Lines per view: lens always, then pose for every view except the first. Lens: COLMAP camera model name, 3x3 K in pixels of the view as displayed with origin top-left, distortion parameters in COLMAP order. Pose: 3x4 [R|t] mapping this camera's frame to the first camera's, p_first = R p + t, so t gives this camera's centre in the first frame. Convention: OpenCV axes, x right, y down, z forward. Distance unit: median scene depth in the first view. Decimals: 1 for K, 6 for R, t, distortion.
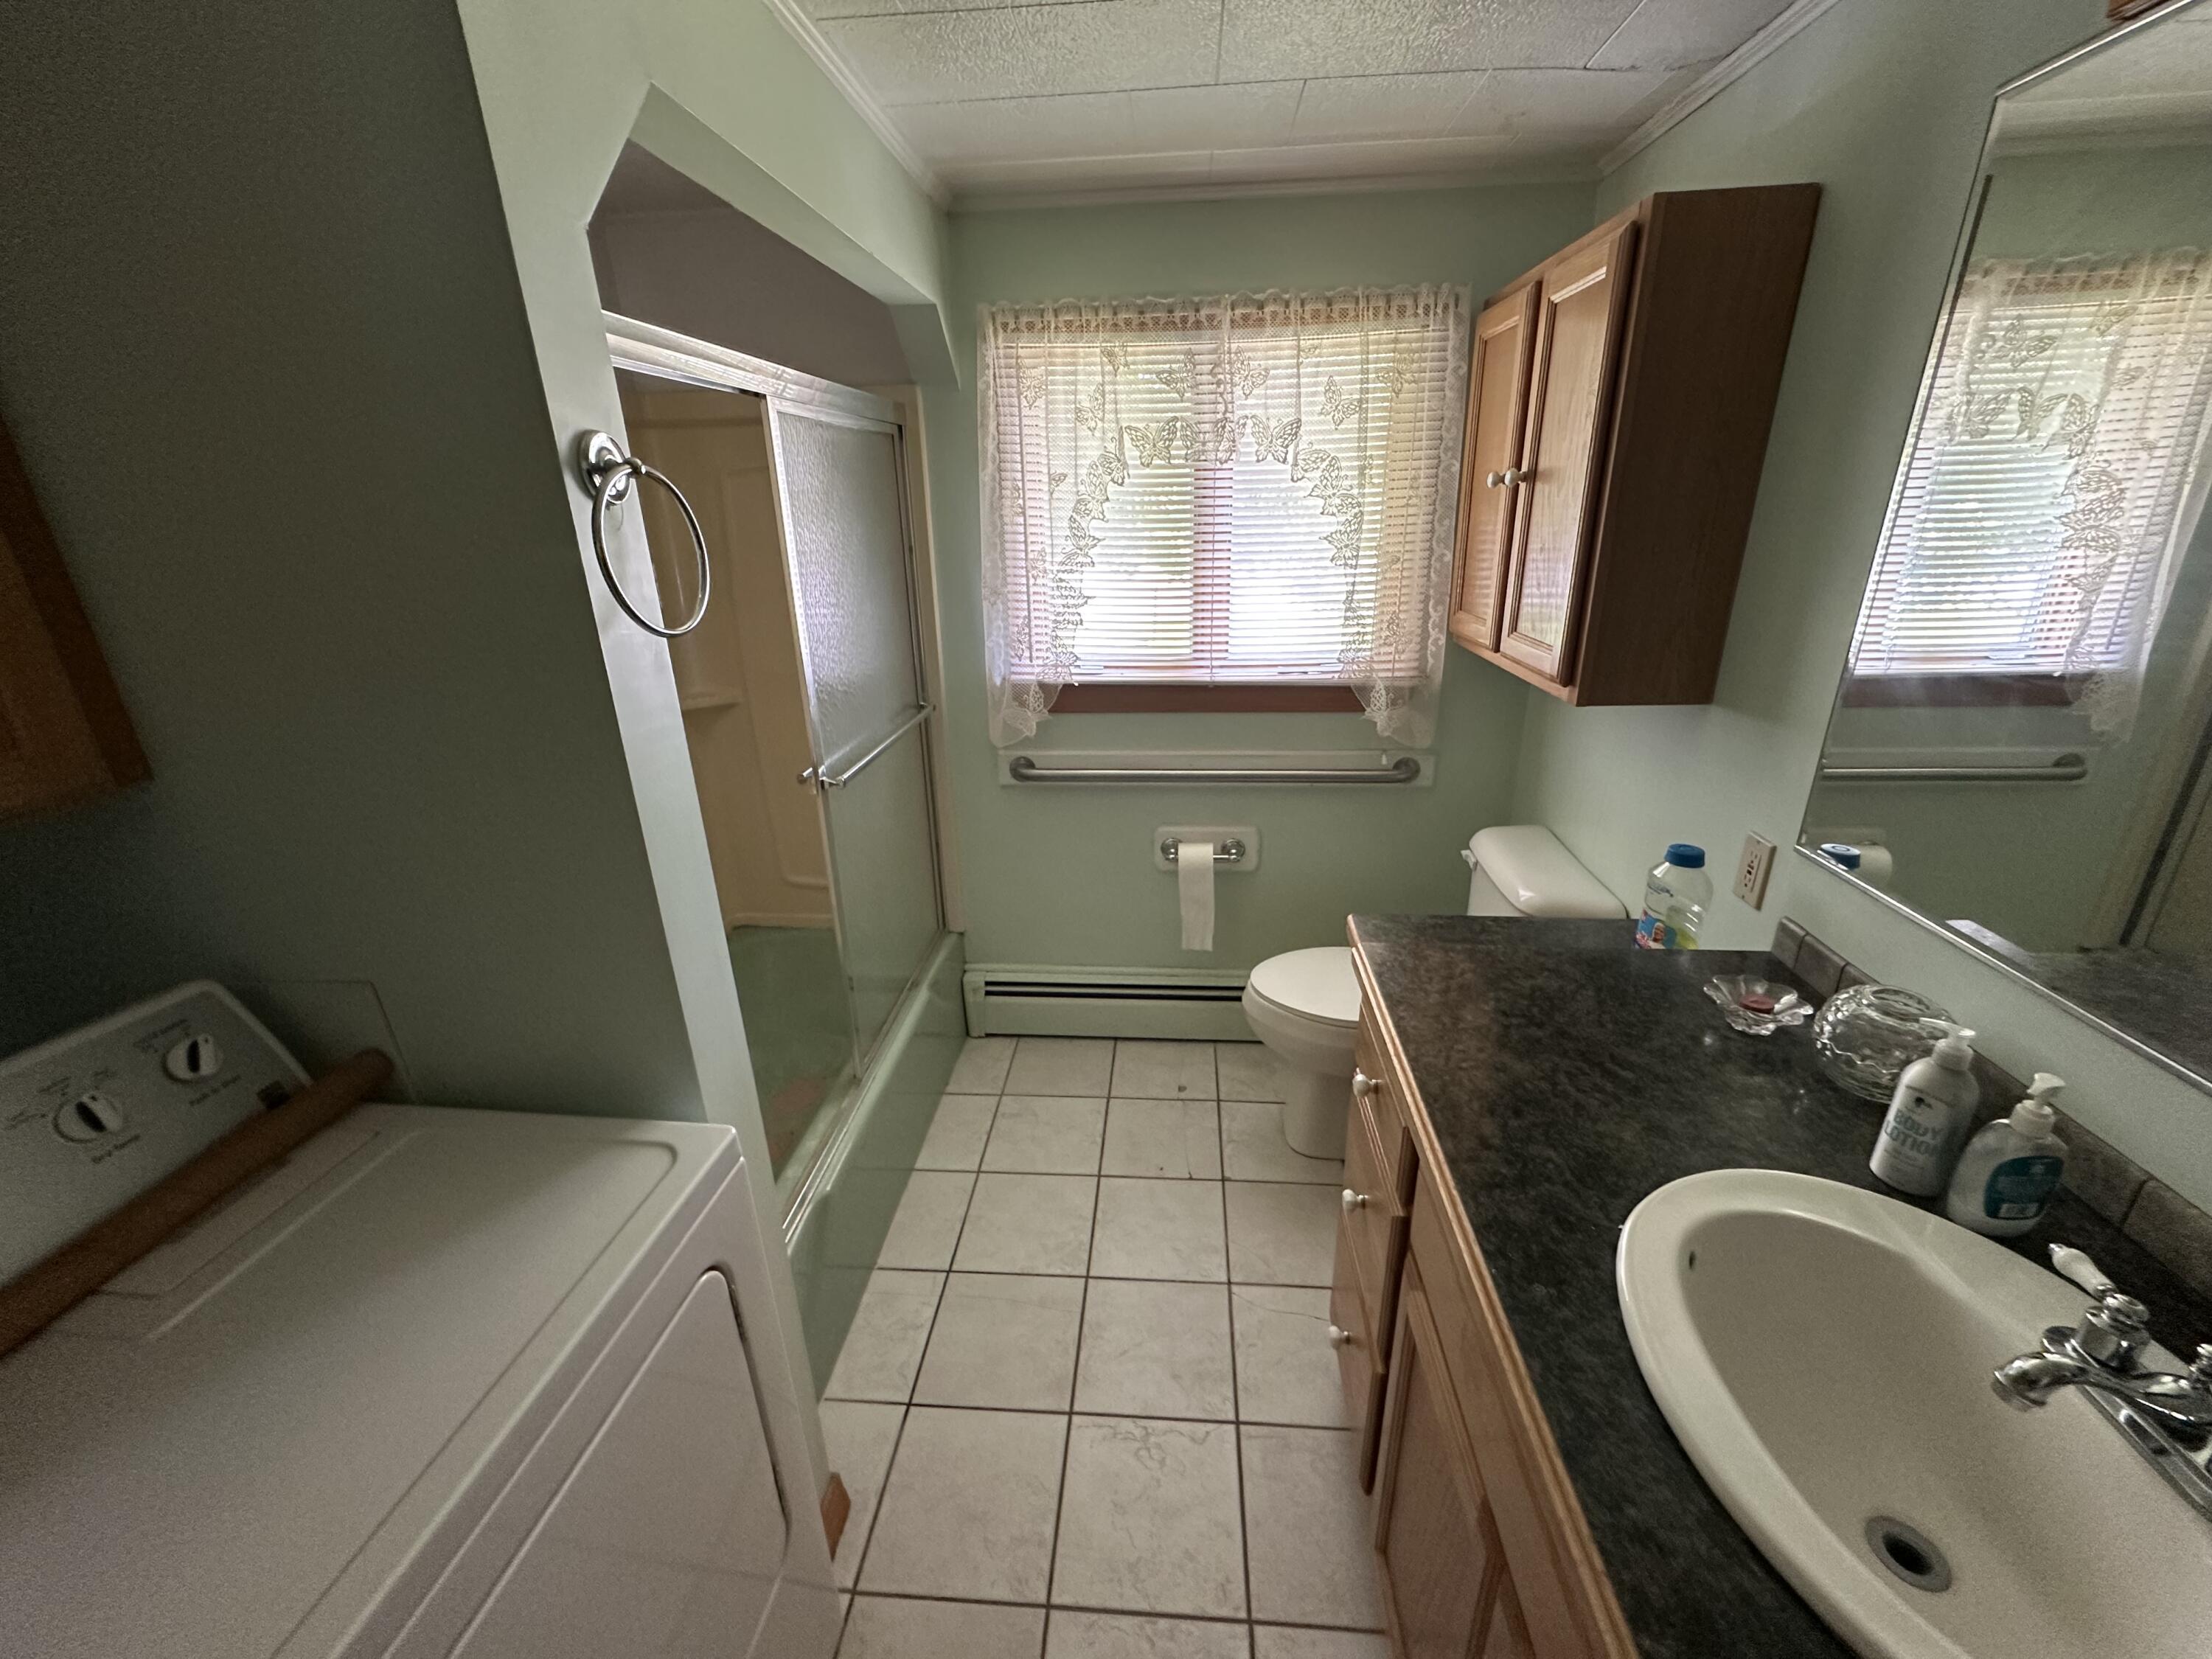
lens RADIAL K [[873.9, 0, 1106.0], [0, 873.9, 829.5], [0, 0, 1]] dist [-0.013227, 0.000063]
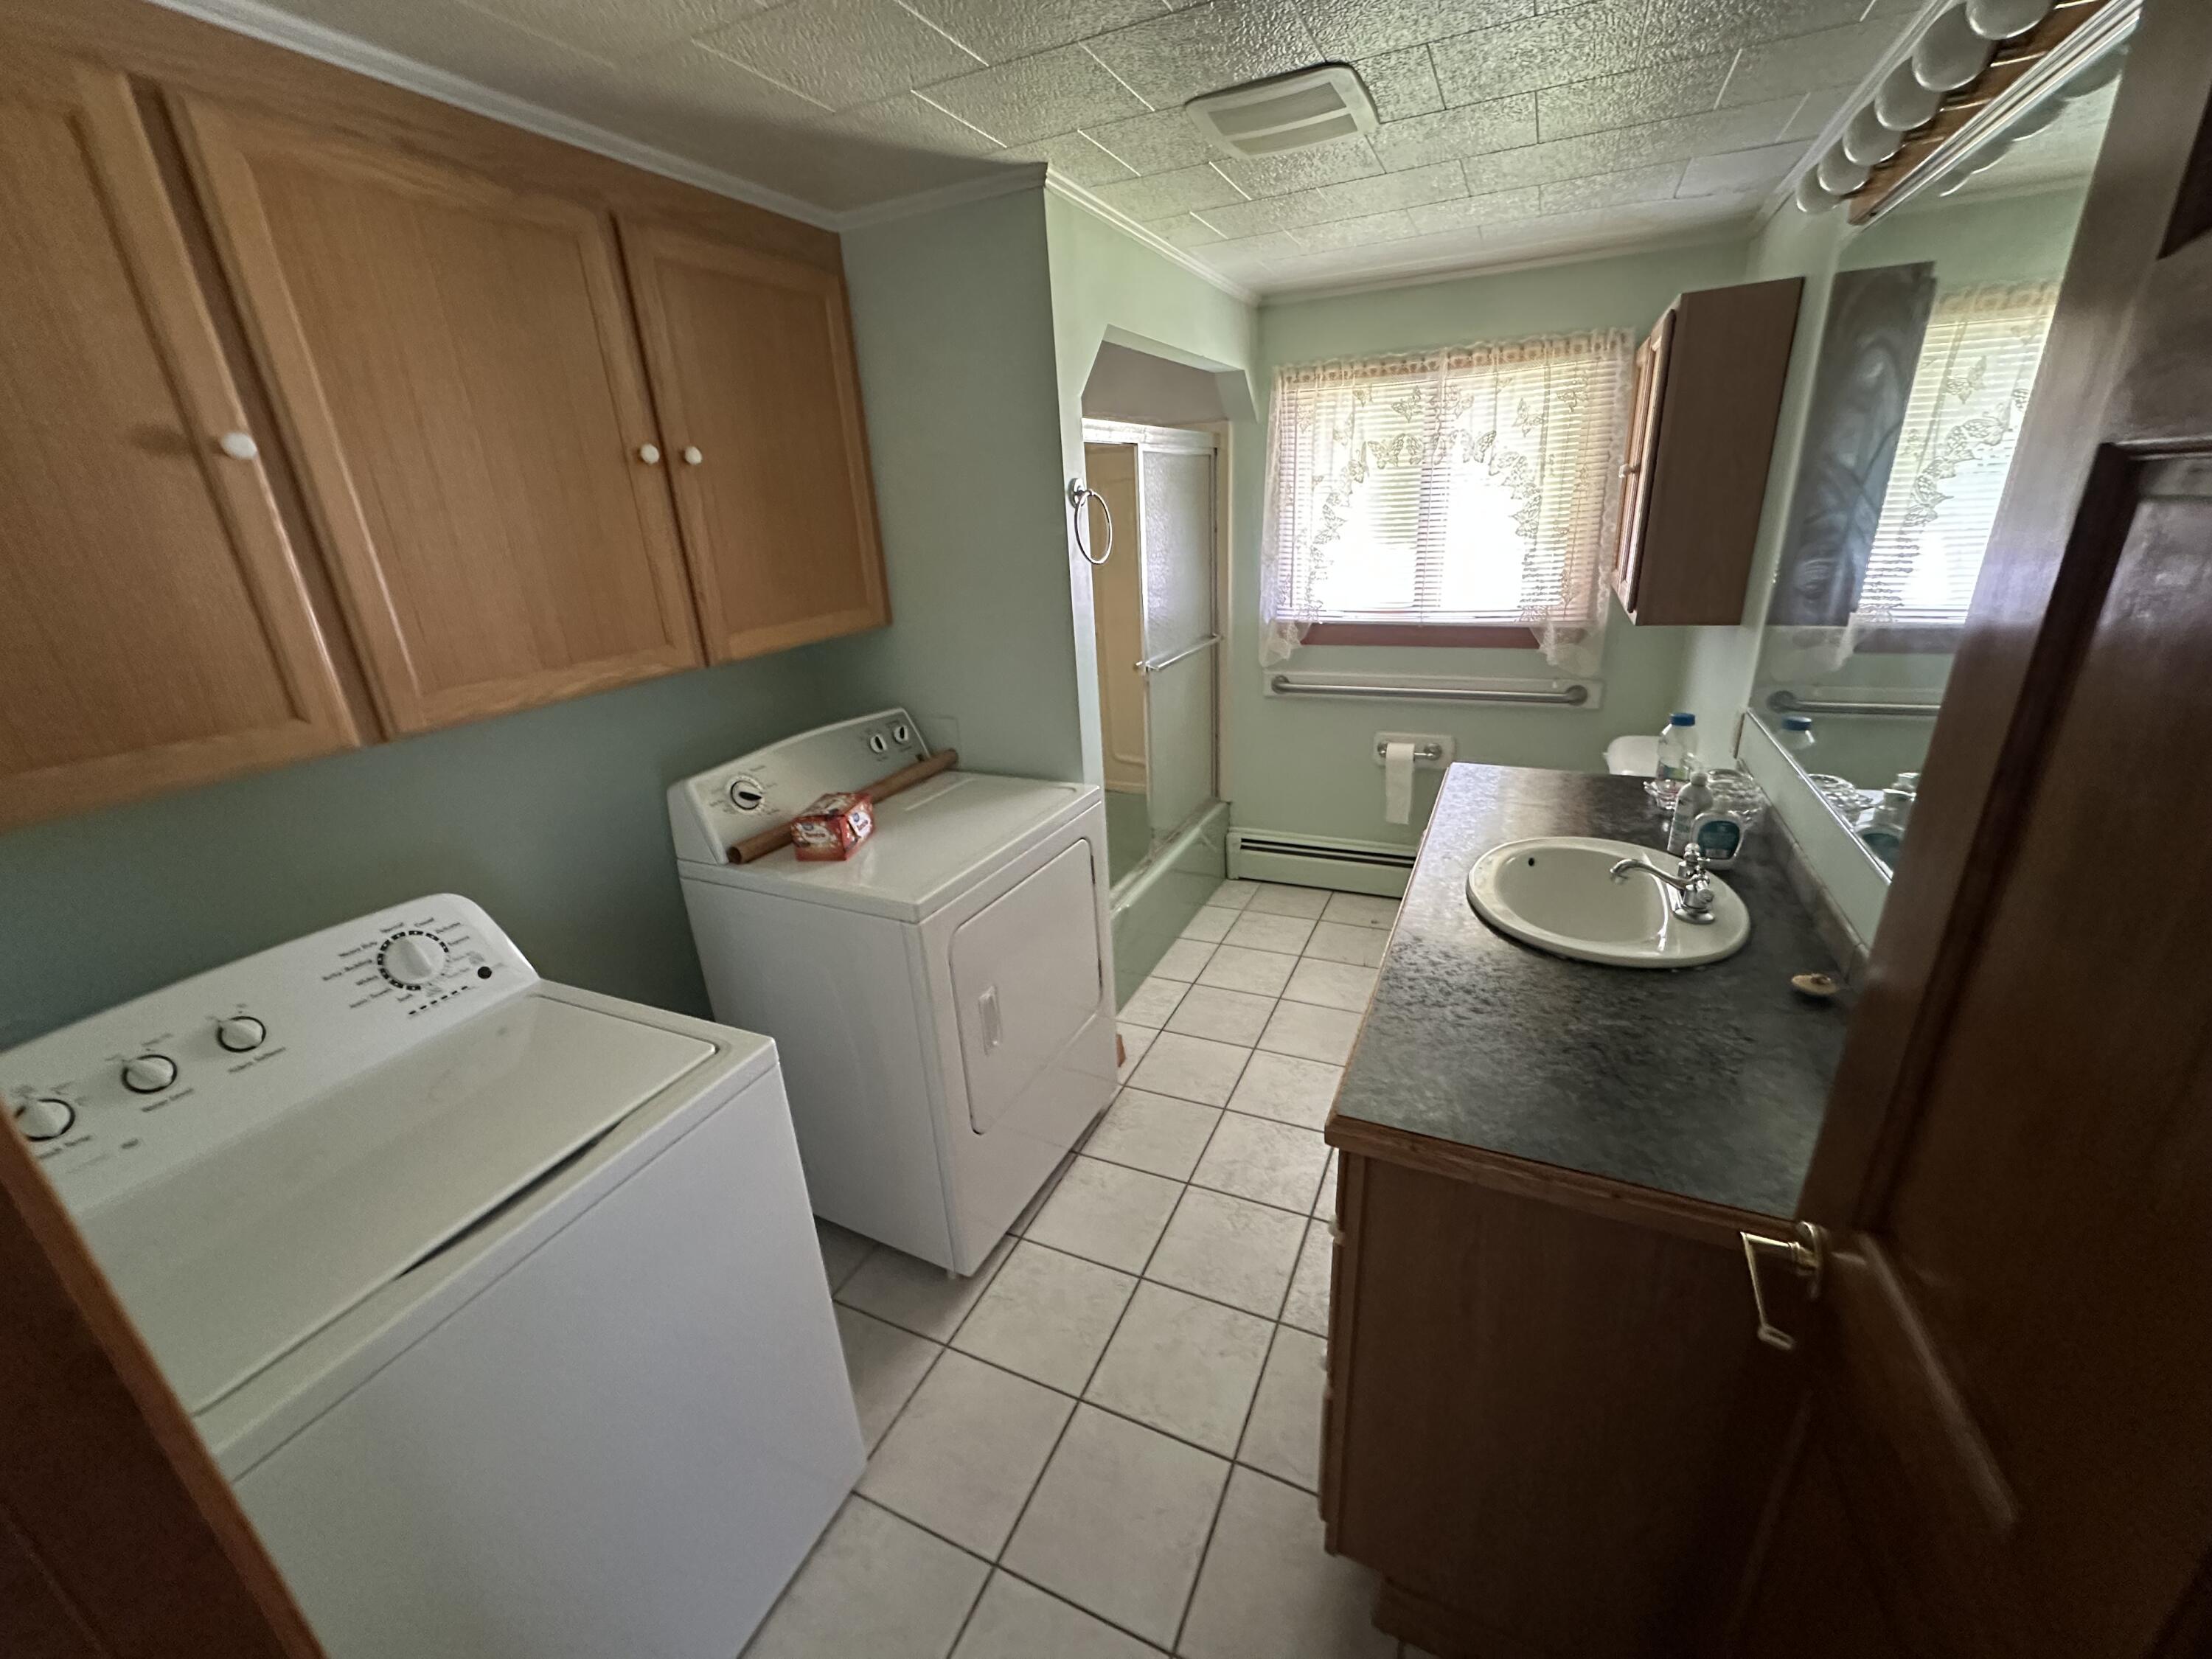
lens RADIAL K [[873.9, 0, 1106.0], [0, 873.9, 829.5], [0, 0, 1]] dist [-0.013227, 0.000063]
pose [[0.937121, 0.095921, -0.335565, 0.162337], [-0.091391, 0.995384, 0.029305, 0.176929], [0.336827, 0.003206, 0.941561, -0.508106]]
